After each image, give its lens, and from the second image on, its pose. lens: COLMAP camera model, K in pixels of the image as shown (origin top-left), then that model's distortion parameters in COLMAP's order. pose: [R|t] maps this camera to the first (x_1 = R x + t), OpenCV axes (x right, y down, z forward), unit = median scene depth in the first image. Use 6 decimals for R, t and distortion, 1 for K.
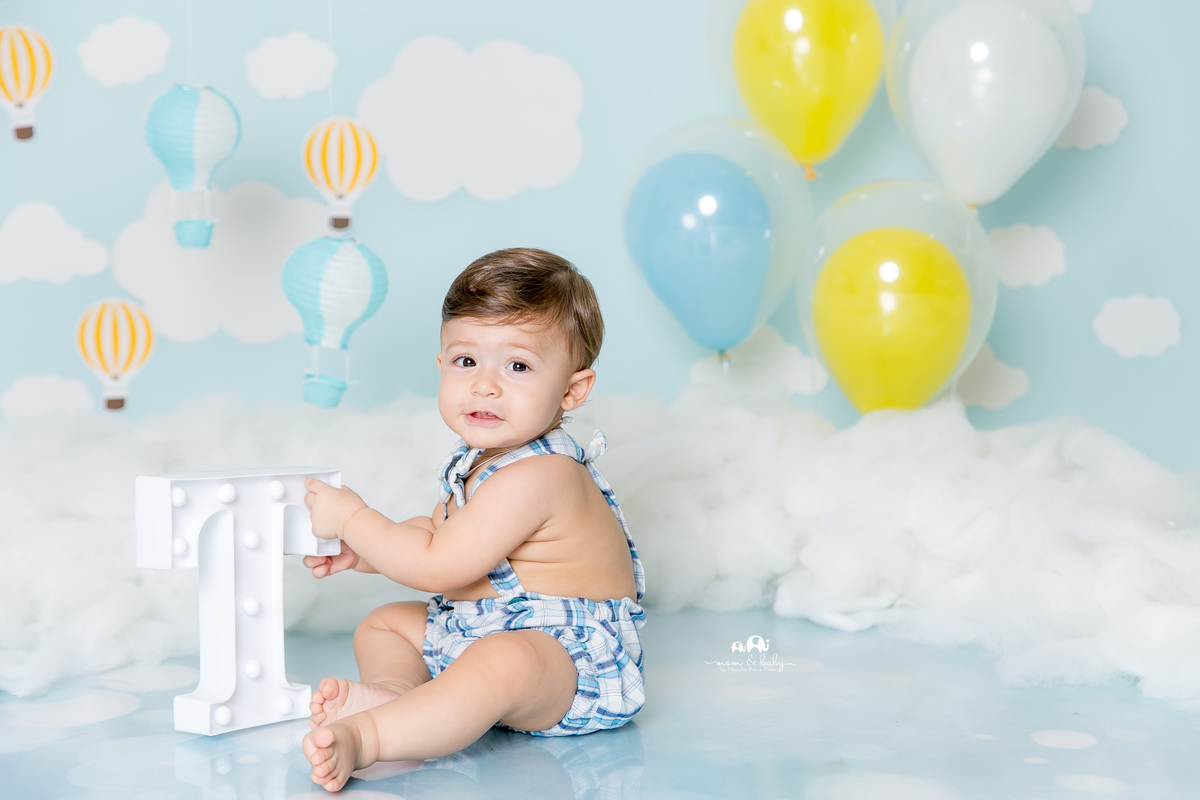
lens RADIAL K [[2100.6, 0, 600.0], [0, 2100.6, 400.0], [0, 0, 1]] dist [-0.018604, -0.008809]
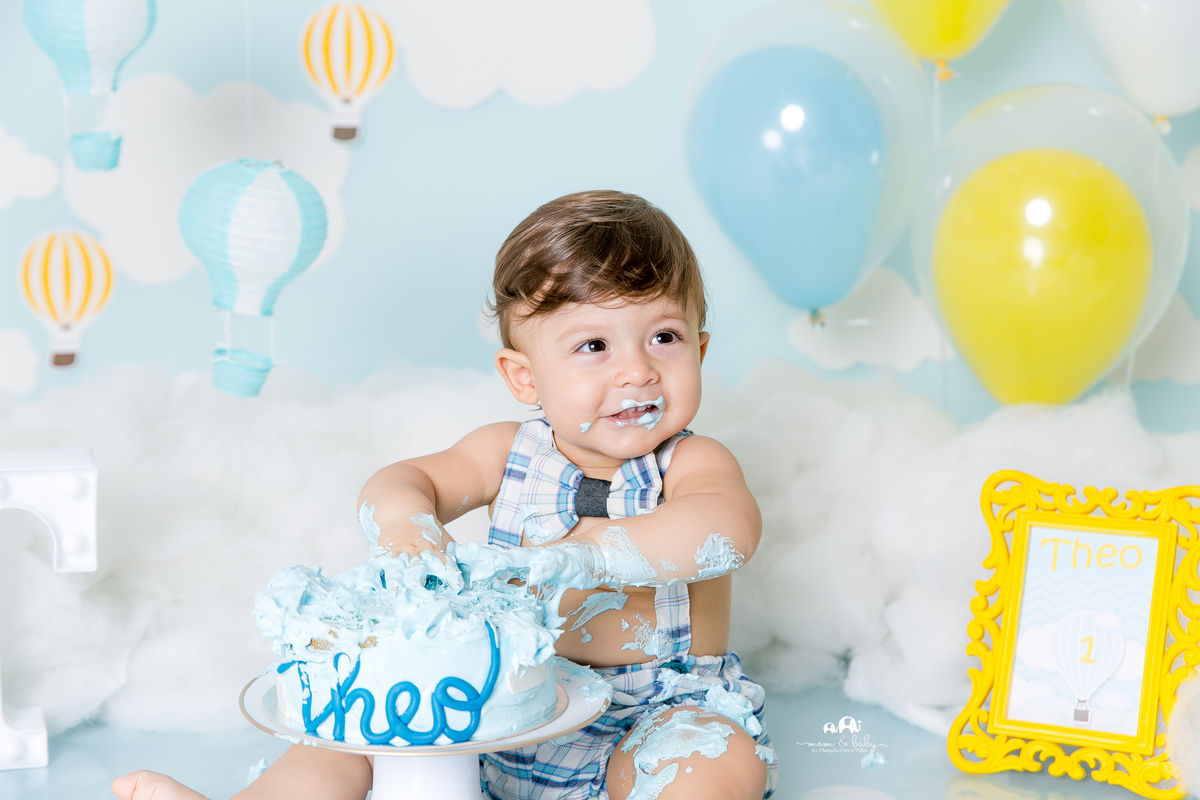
lens RADIAL K [[2078.5, 0, 600.0], [0, 2078.5, 400.0], [0, 0, 1]] dist [-0.004372, 0.052489]
pose [[0.994083, 0.018971, -0.106949, 0.057377], [-0.013334, 0.998496, 0.053179, -0.027962], [0.107797, -0.051439, 0.992841, 0.233790]]
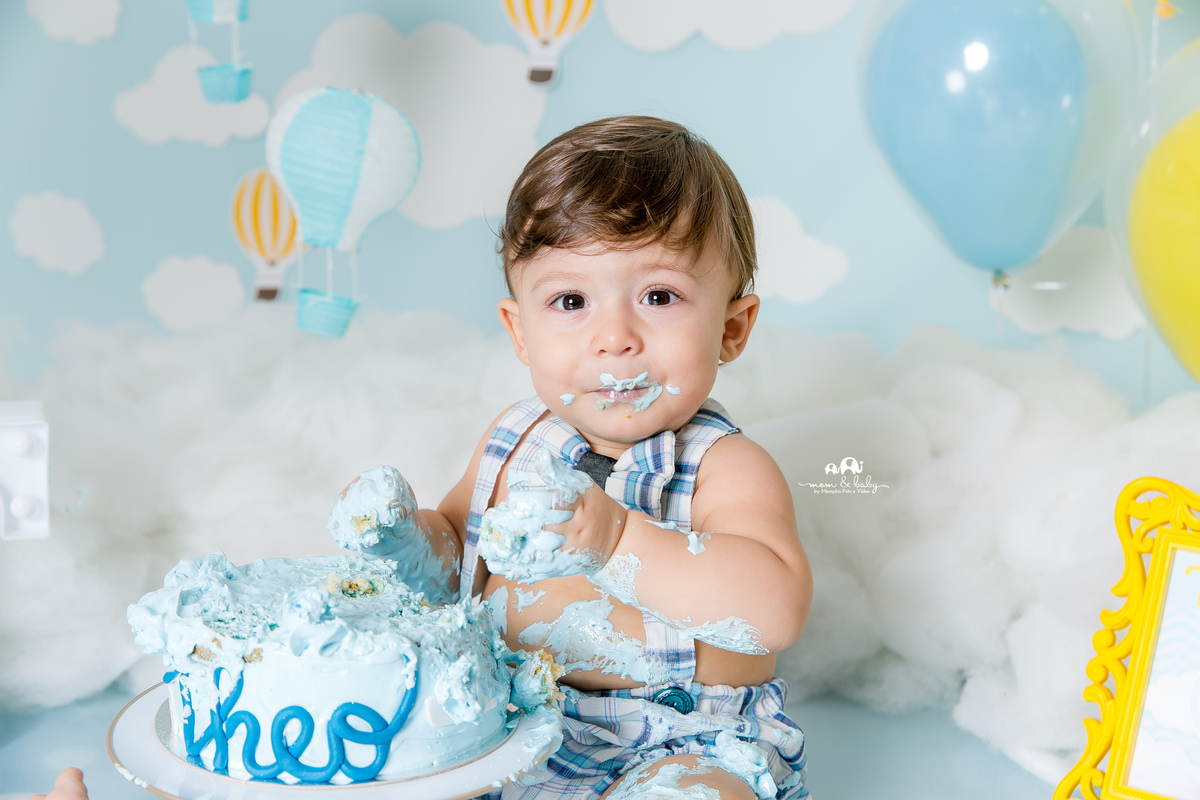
lens RADIAL K [[1754.3, 0, 600.0], [0, 1754.3, 400.0], [0, 0, 1]] dist [-0.010102, 0.051790]
pose [[0.950361, 0.070360, -0.303090, 0.103419], [-0.042602, 0.994348, 0.097248, -0.029782], [0.308219, -0.079508, 0.947987, 0.386404]]
